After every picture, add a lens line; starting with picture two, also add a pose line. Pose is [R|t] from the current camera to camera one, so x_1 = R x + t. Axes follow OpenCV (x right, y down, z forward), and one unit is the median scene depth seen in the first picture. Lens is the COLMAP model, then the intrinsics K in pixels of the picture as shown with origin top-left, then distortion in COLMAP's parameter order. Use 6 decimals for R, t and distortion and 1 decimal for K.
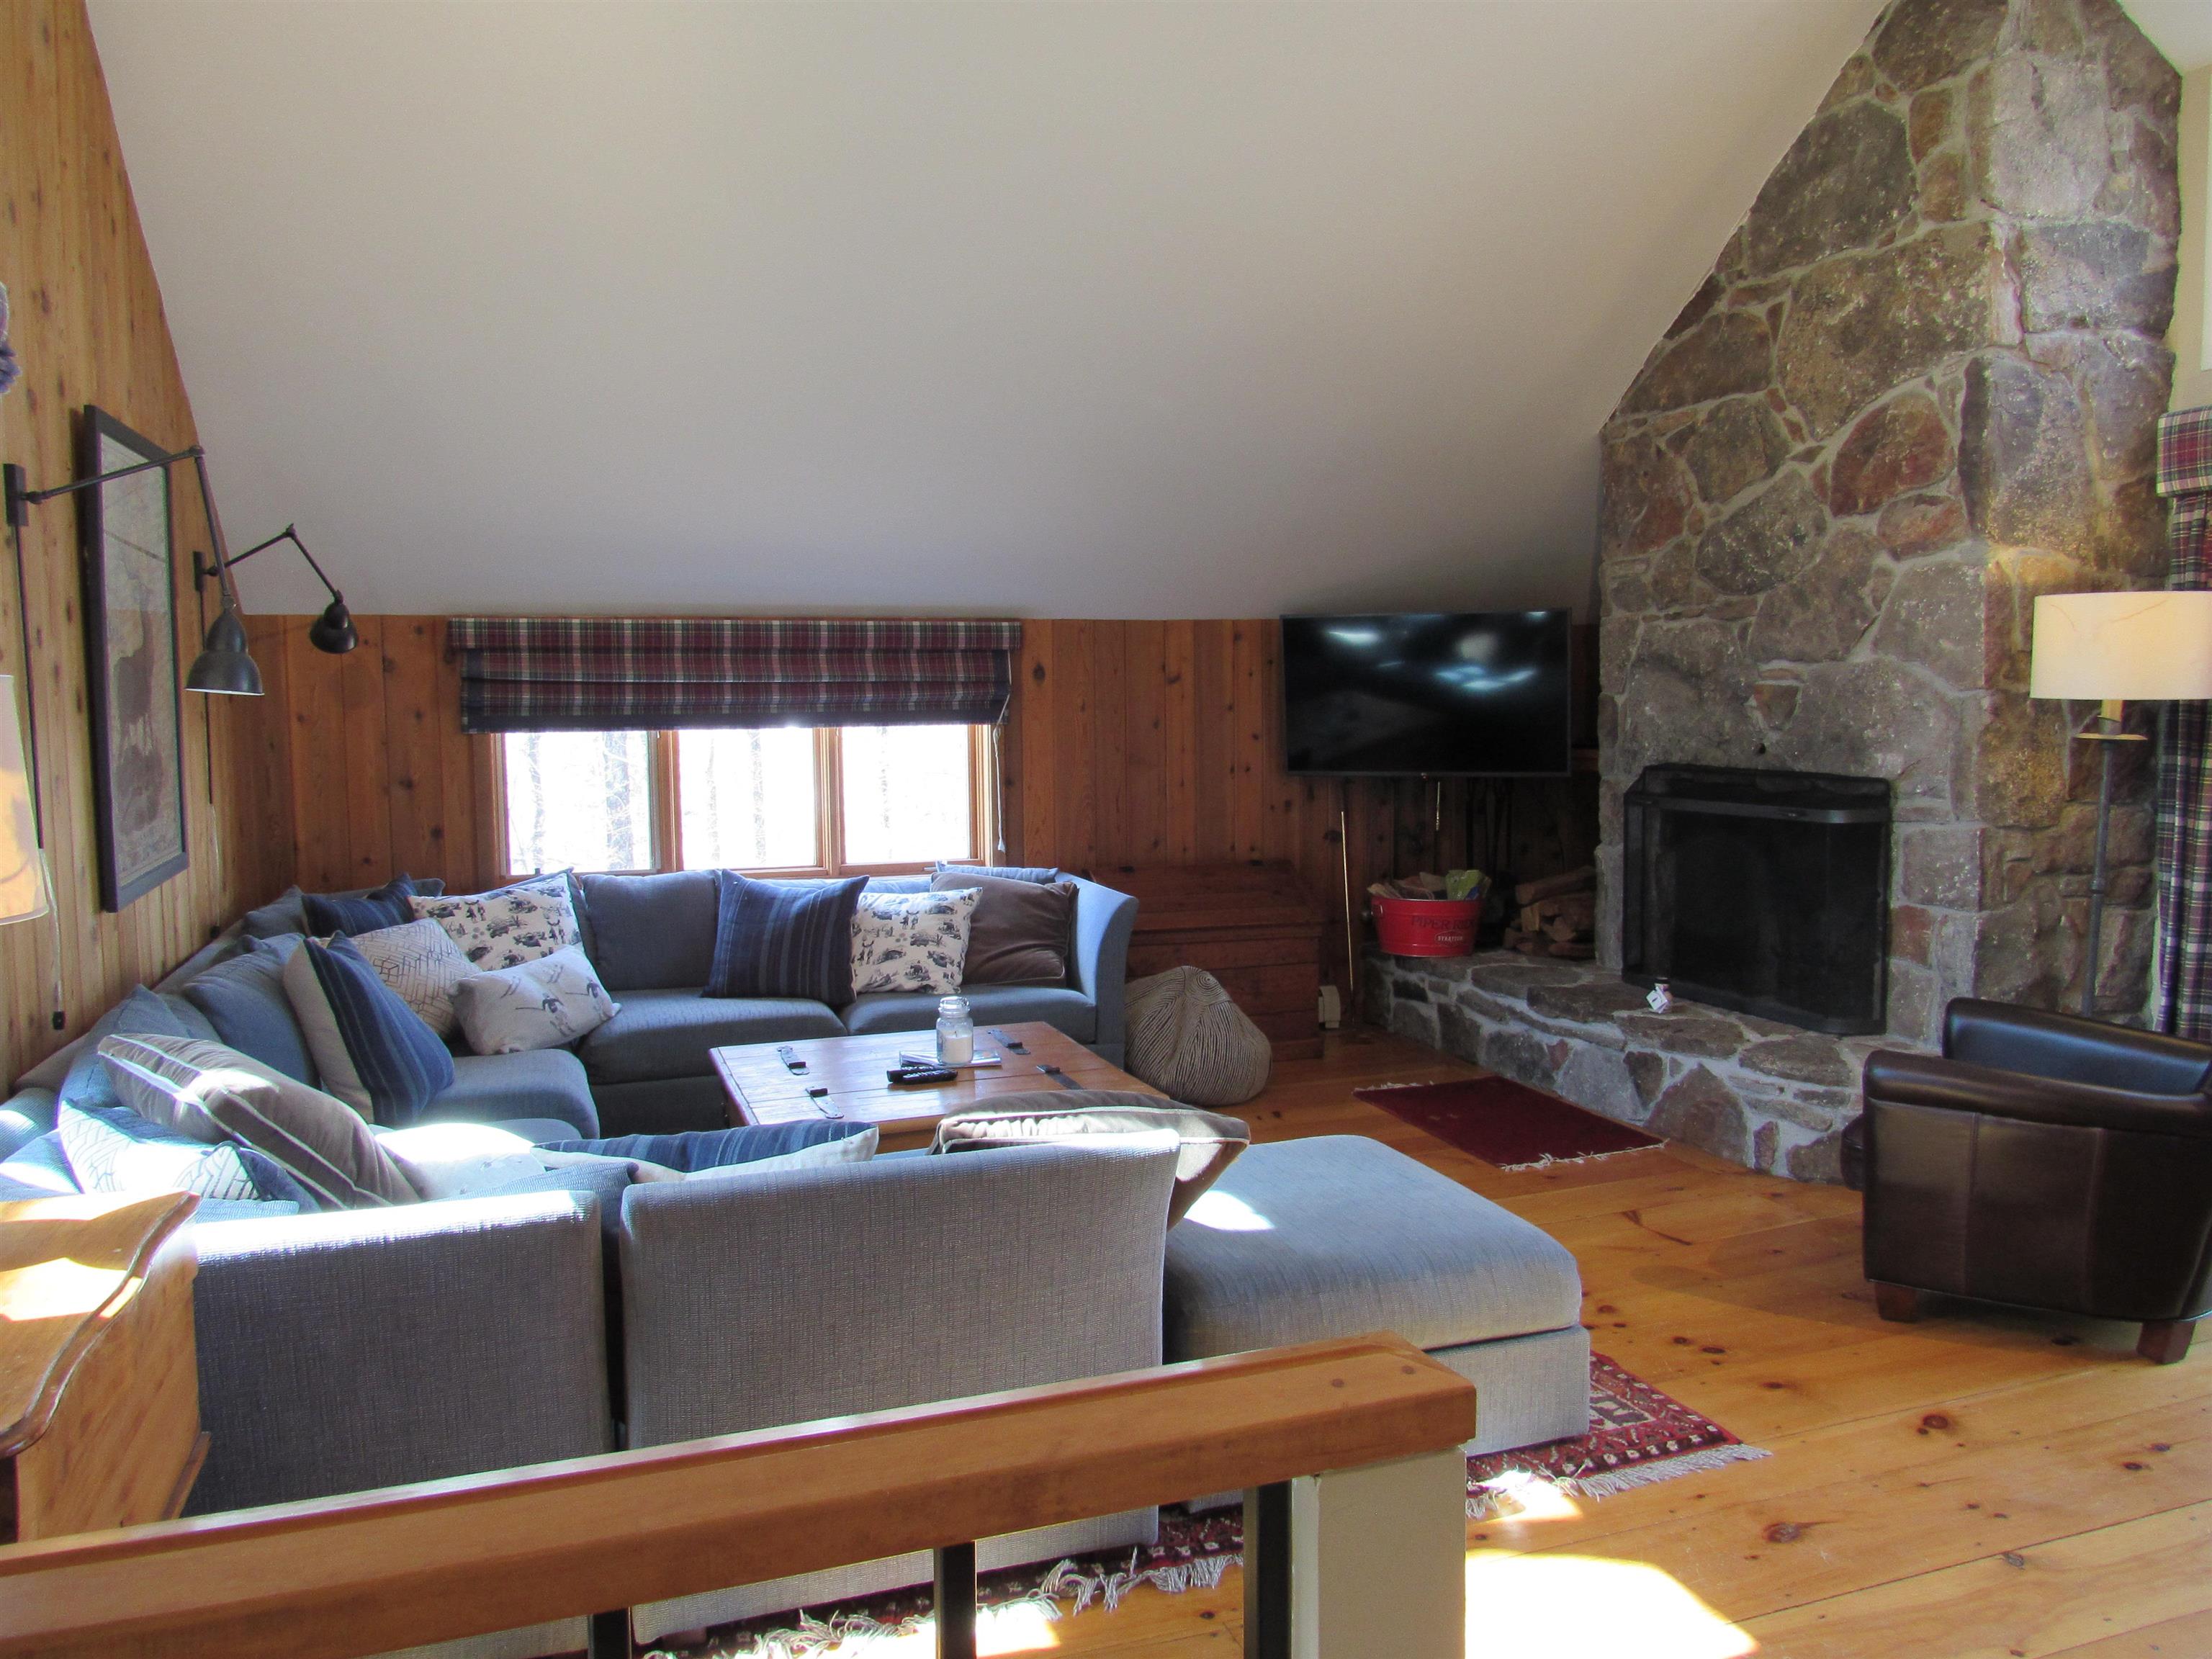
lens RADIAL K [[1587.7, 0, 1109.2], [0, 1587.7, 831.7], [0, 0, 1]] dist [-0.025505, 0.010908]
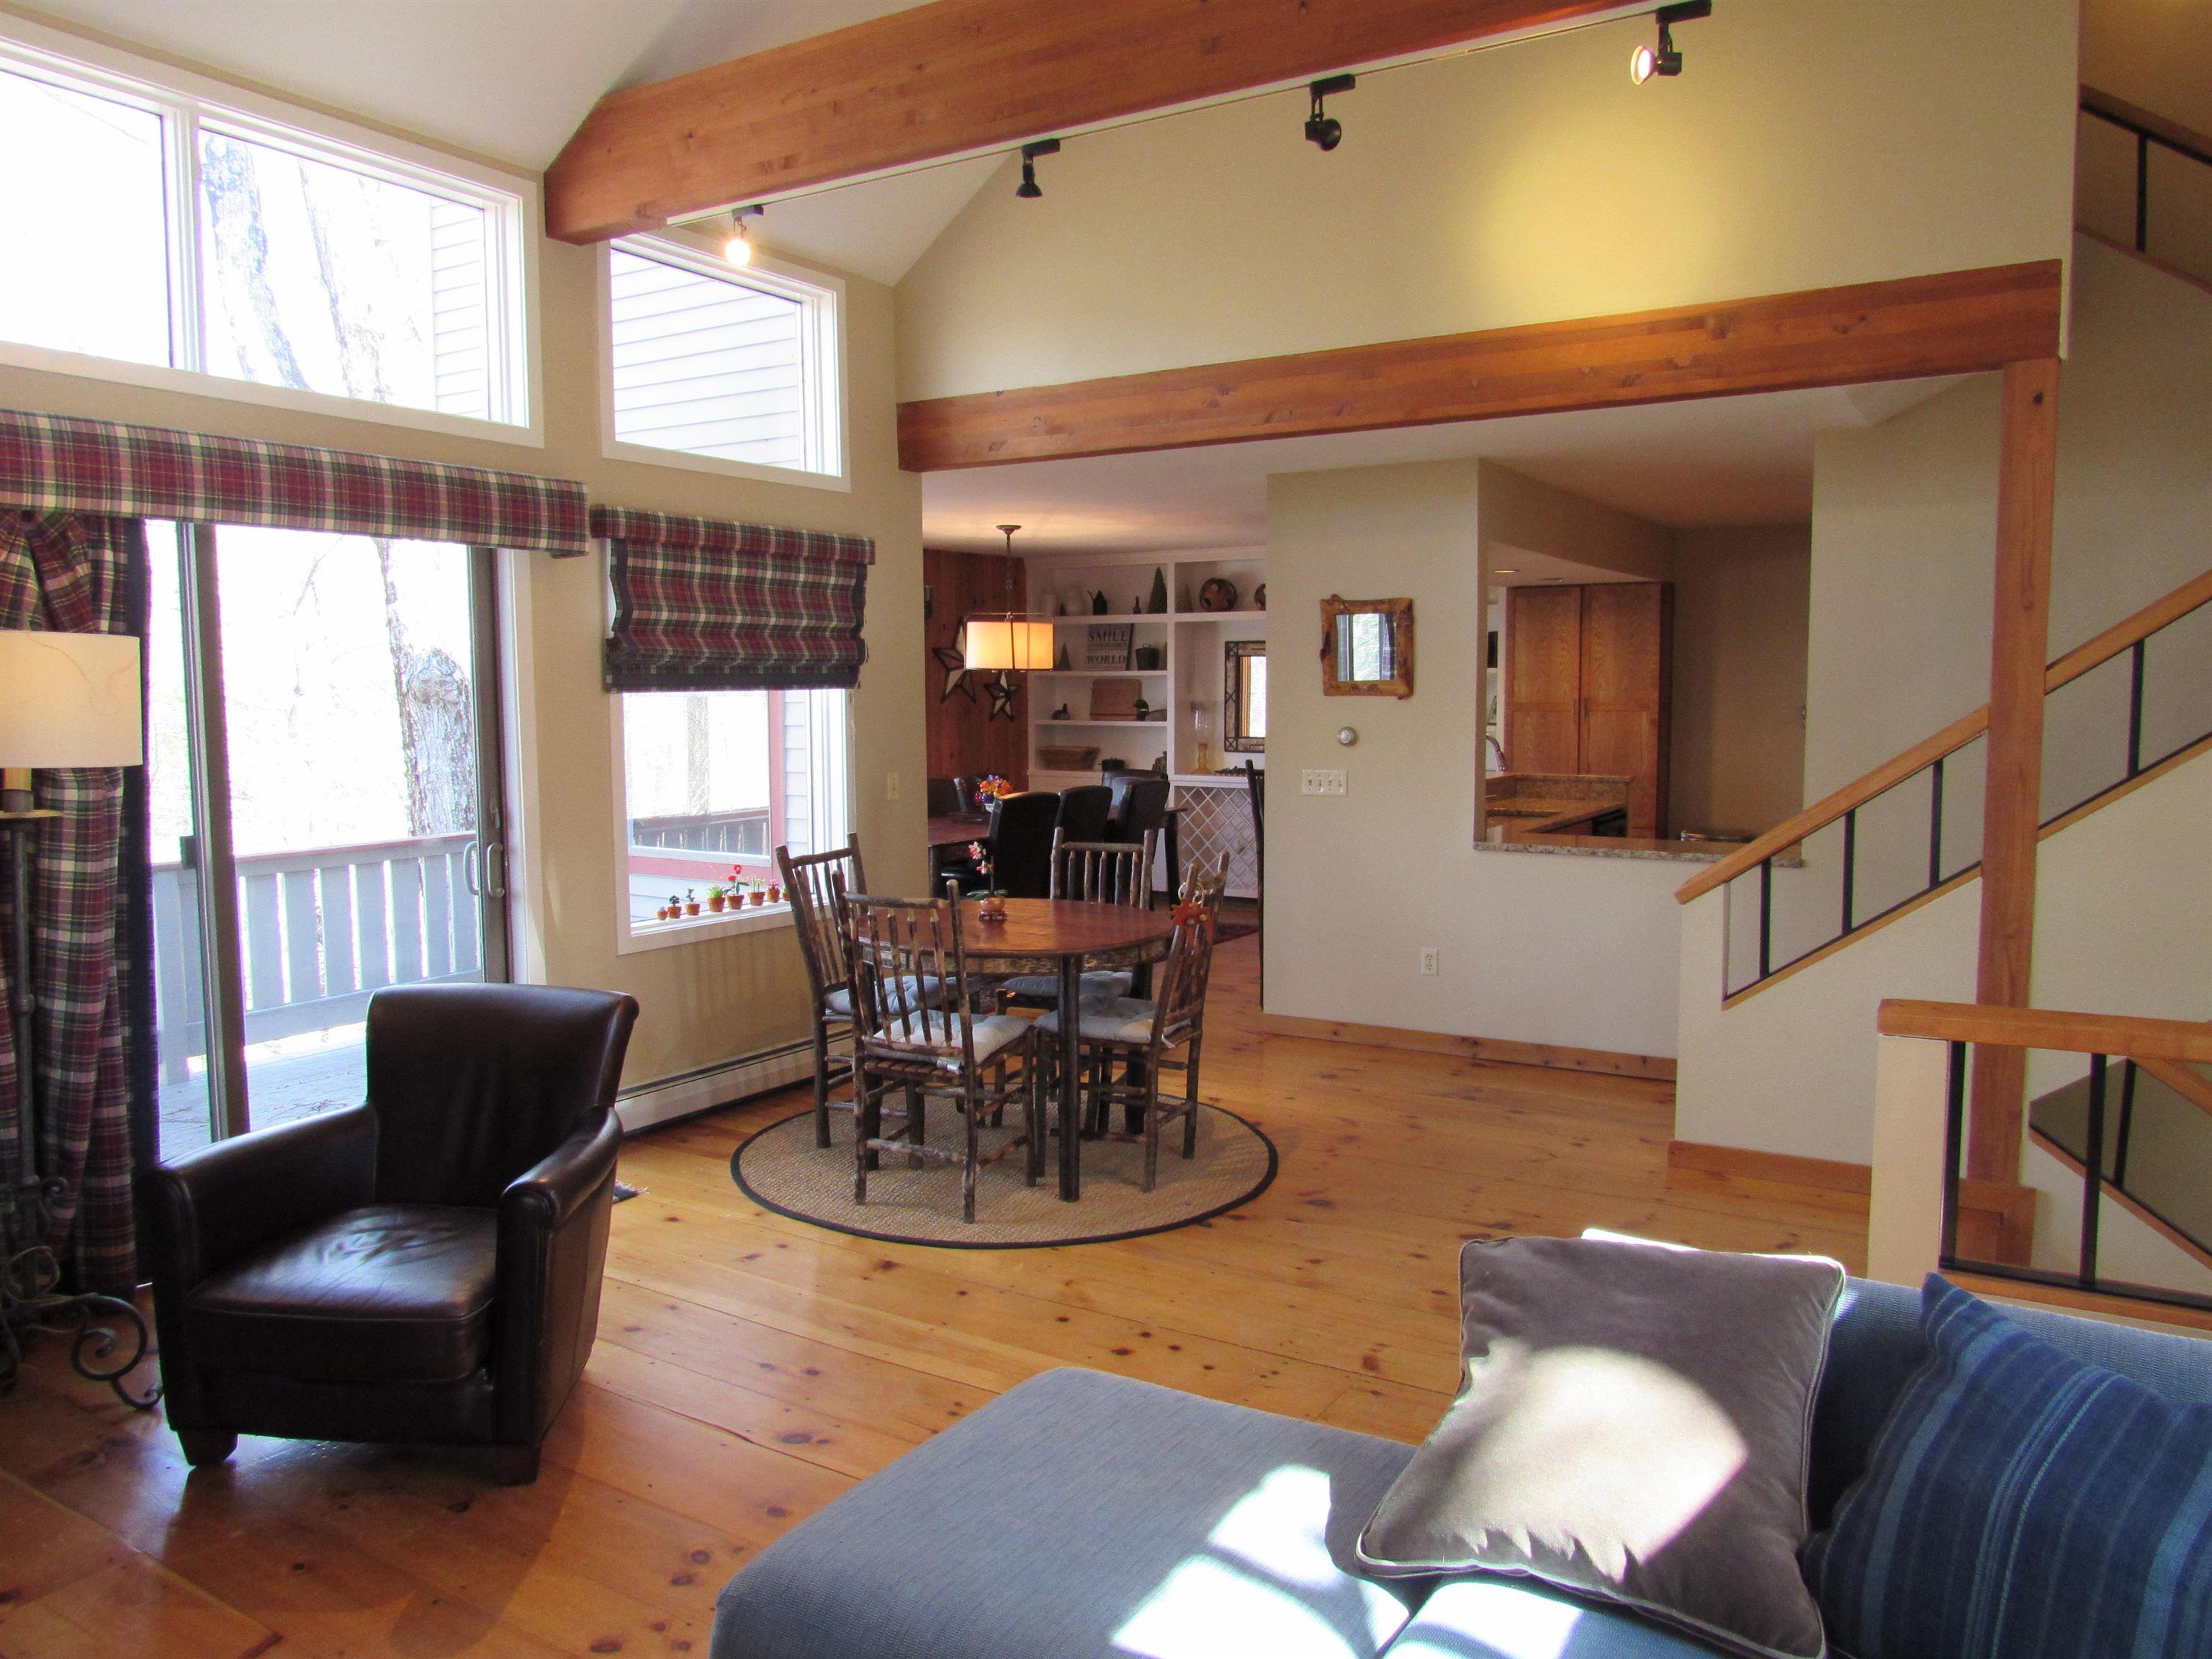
lens RADIAL K [[1587.7, 0, 1084.7], [0, 1587.7, 824.9], [0, 0, 1]] dist [-0.025505, 0.010908]
pose [[-0.615267, -0.050358, 0.786708, -0.234112], [0.074456, 0.989784, 0.121587, -0.085338], [-0.784794, 0.133384, -0.605233, 0.819170]]
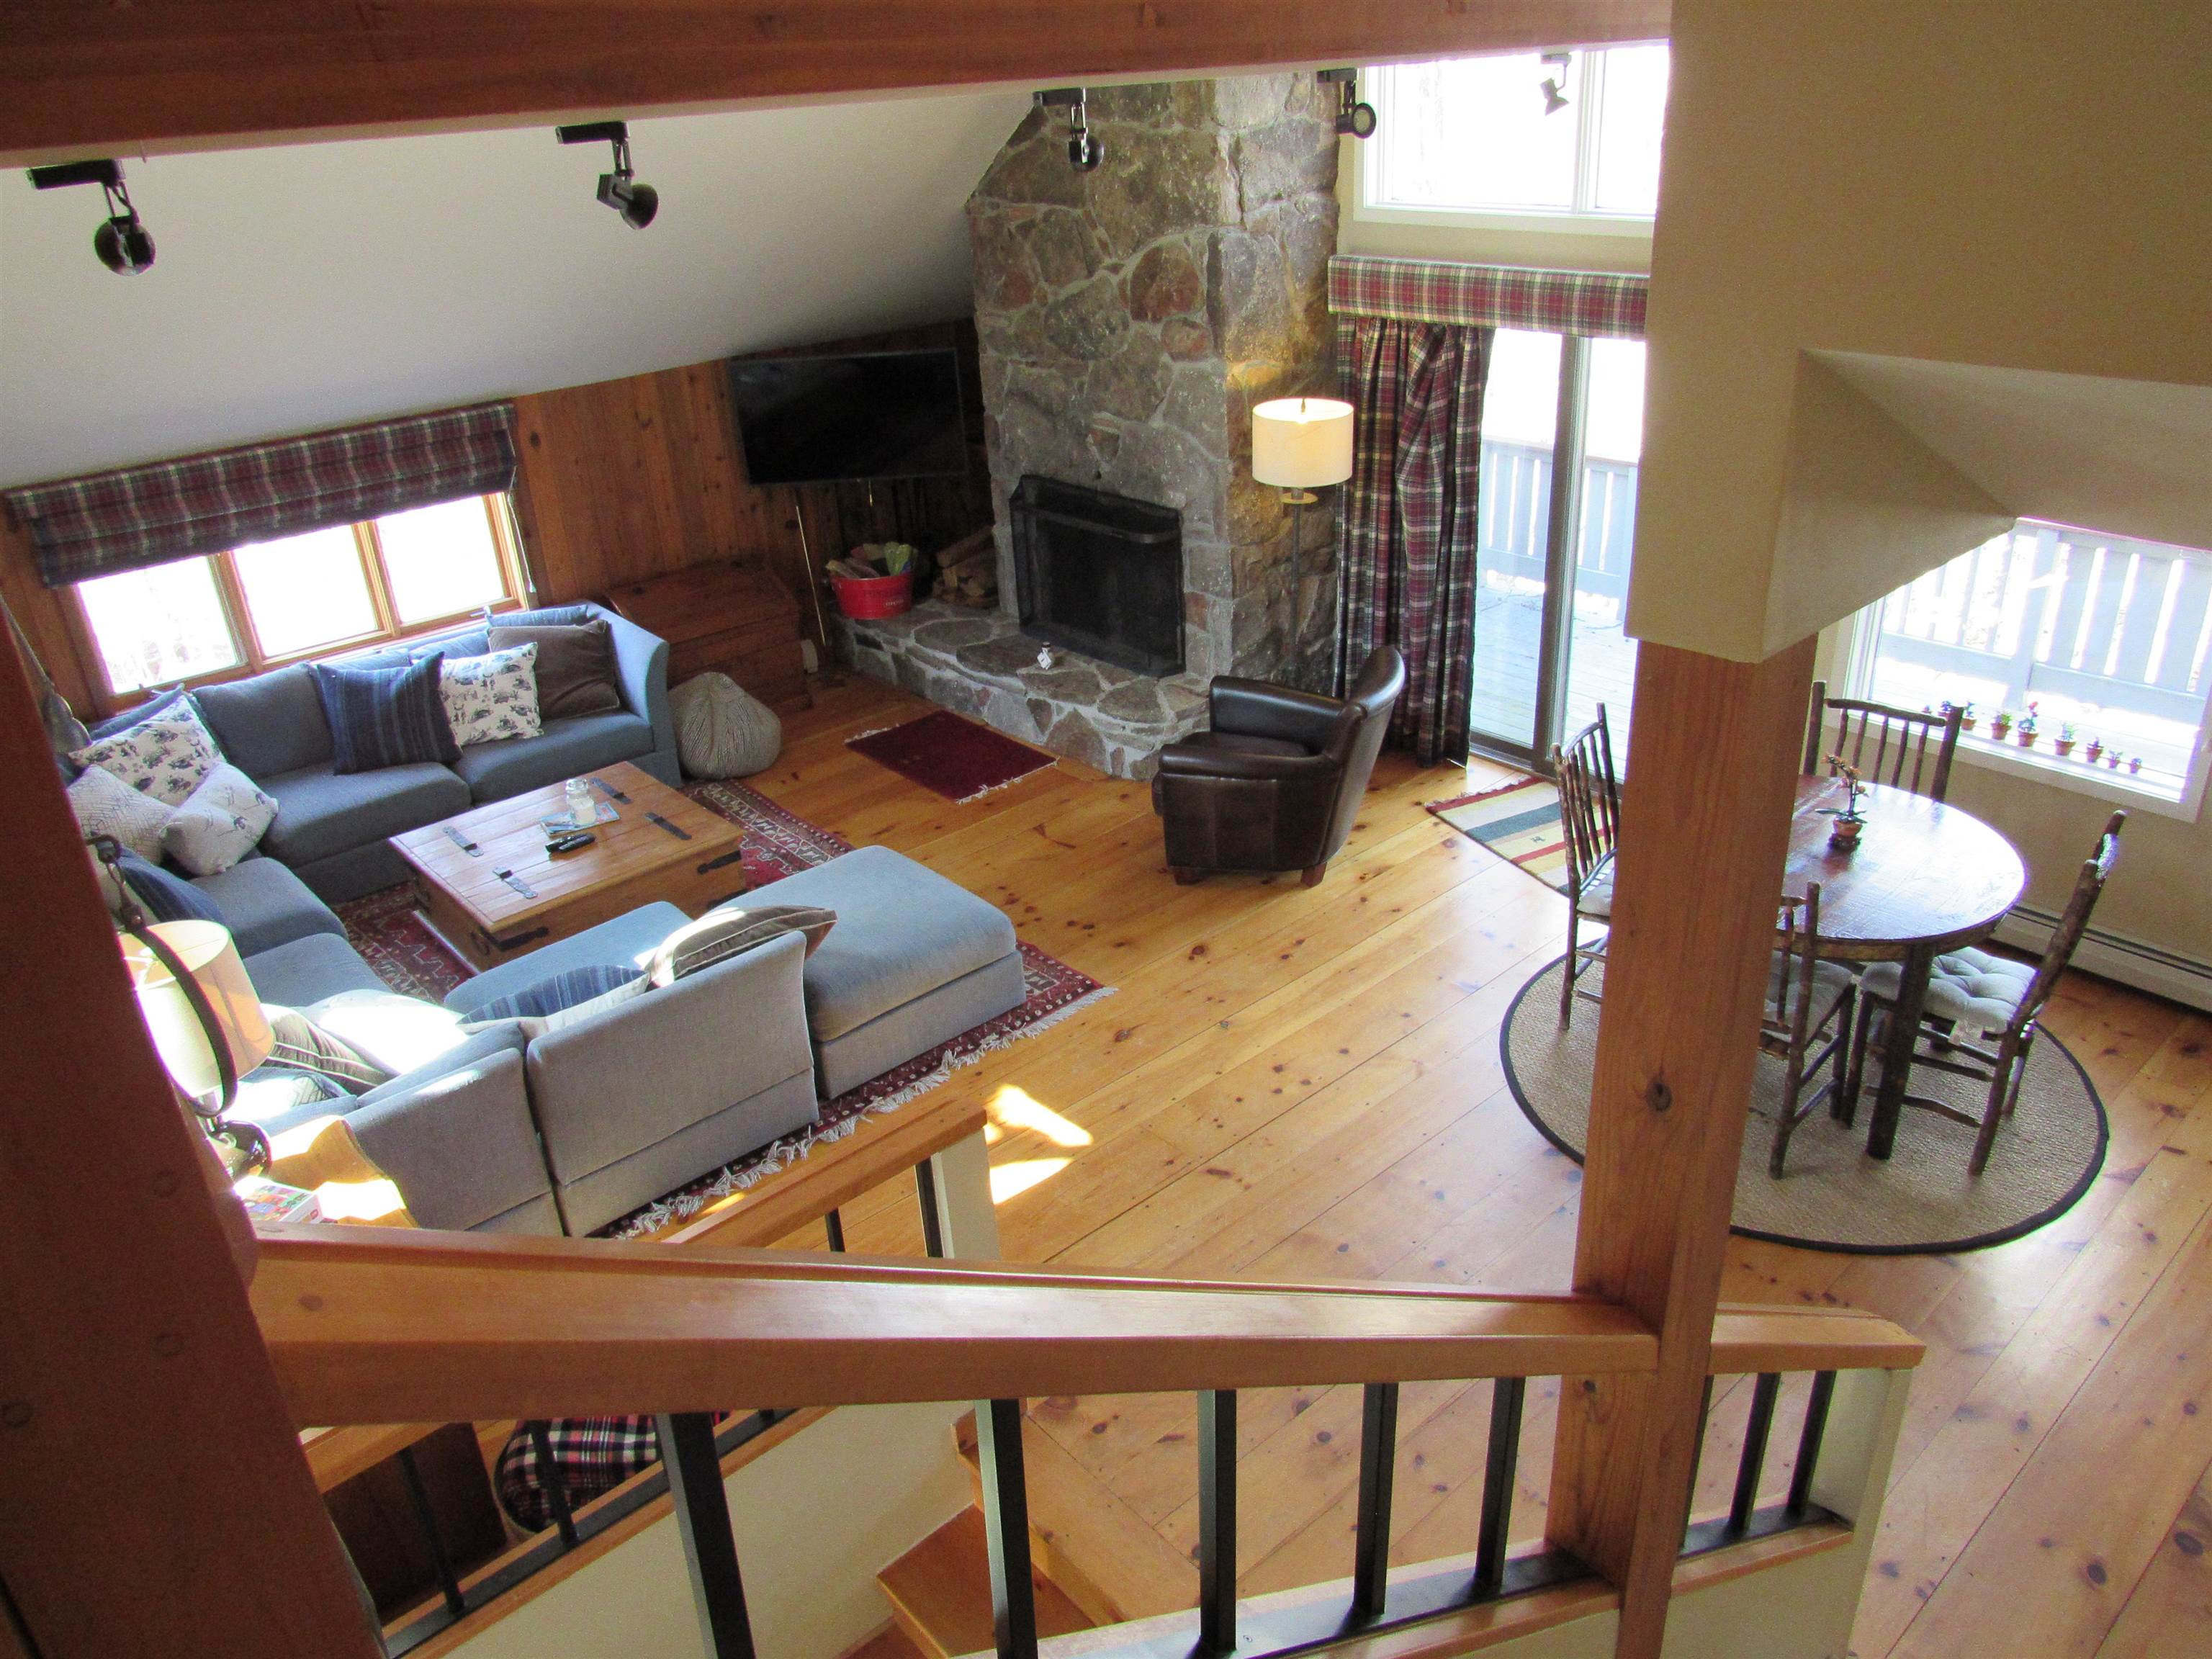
lens RADIAL K [[1587.7, 0, 1103.8], [0, 1587.7, 828.1], [0, 0, 1]] dist [-0.025505, 0.010908]
pose [[0.929521, -0.195125, 0.312917, -0.088096], [0.072222, 0.928436, 0.364405, -0.269764], [-0.361628, -0.316123, 0.877093, -0.342144]]
